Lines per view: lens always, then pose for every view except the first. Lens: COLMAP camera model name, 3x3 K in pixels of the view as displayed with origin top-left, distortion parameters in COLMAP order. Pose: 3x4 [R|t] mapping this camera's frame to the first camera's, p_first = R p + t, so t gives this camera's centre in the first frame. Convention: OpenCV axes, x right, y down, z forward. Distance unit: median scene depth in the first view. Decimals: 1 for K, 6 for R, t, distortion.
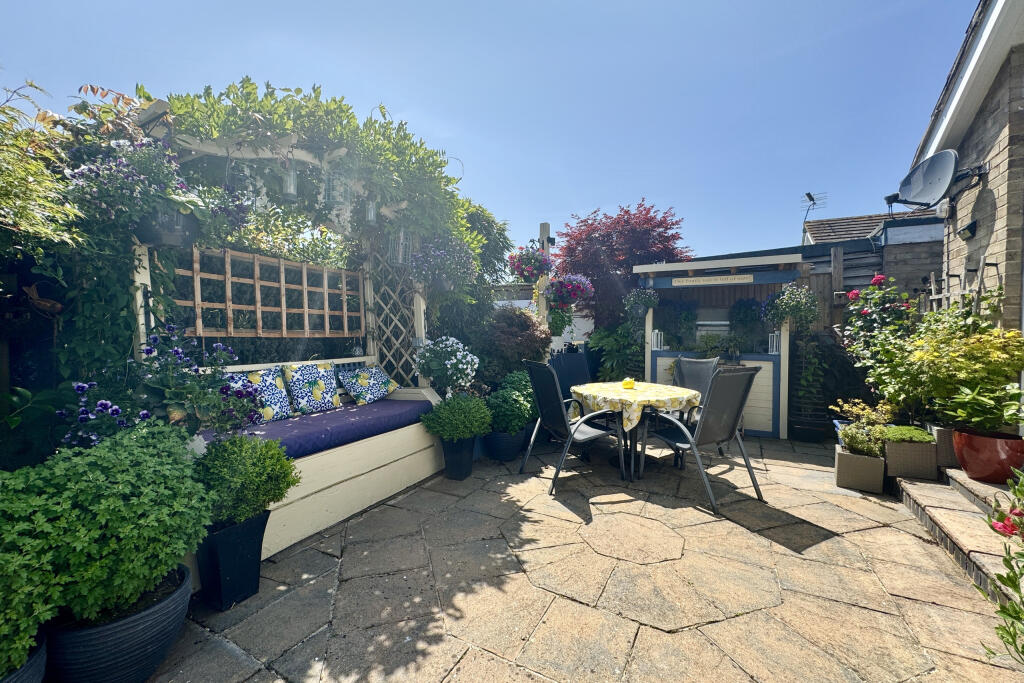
lens RADIAL K [[409.5, 0, 512.0], [0, 409.5, 341.5], [0, 0, 1]] dist [-0.000544, -0.000077]
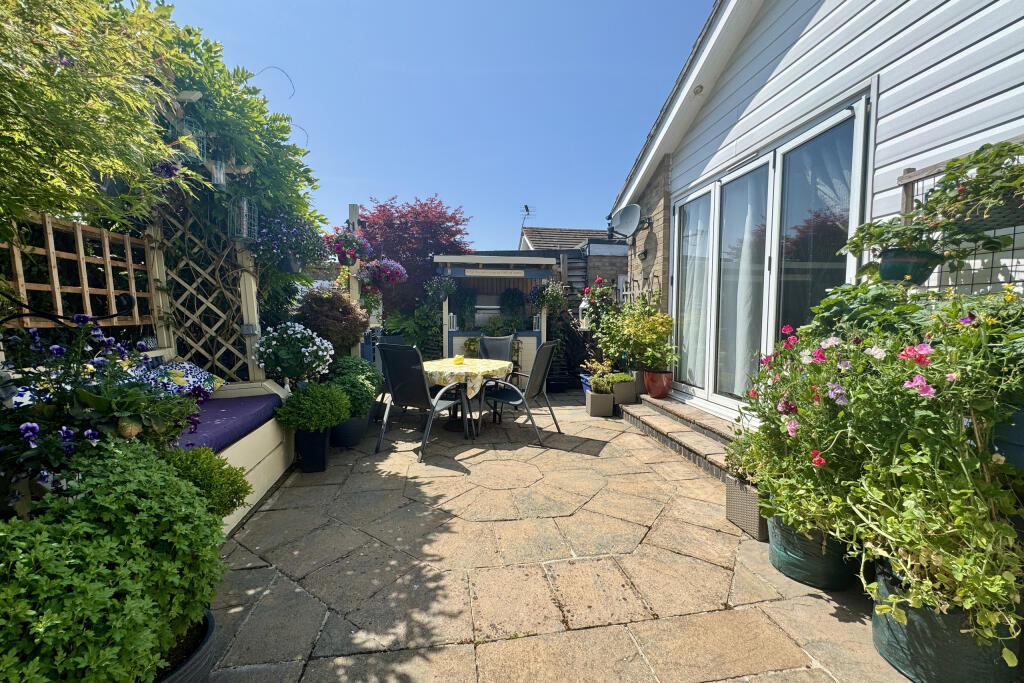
lens RADIAL K [[409.5, 0, 512.0], [0, 409.5, 341.5], [0, 0, 1]] dist [-0.000544, -0.000077]
pose [[0.795923, -0.044329, 0.603772, -0.342406], [0.016010, 0.998508, 0.052206, -0.009349], [-0.605186, -0.031885, 0.795445, -0.029248]]
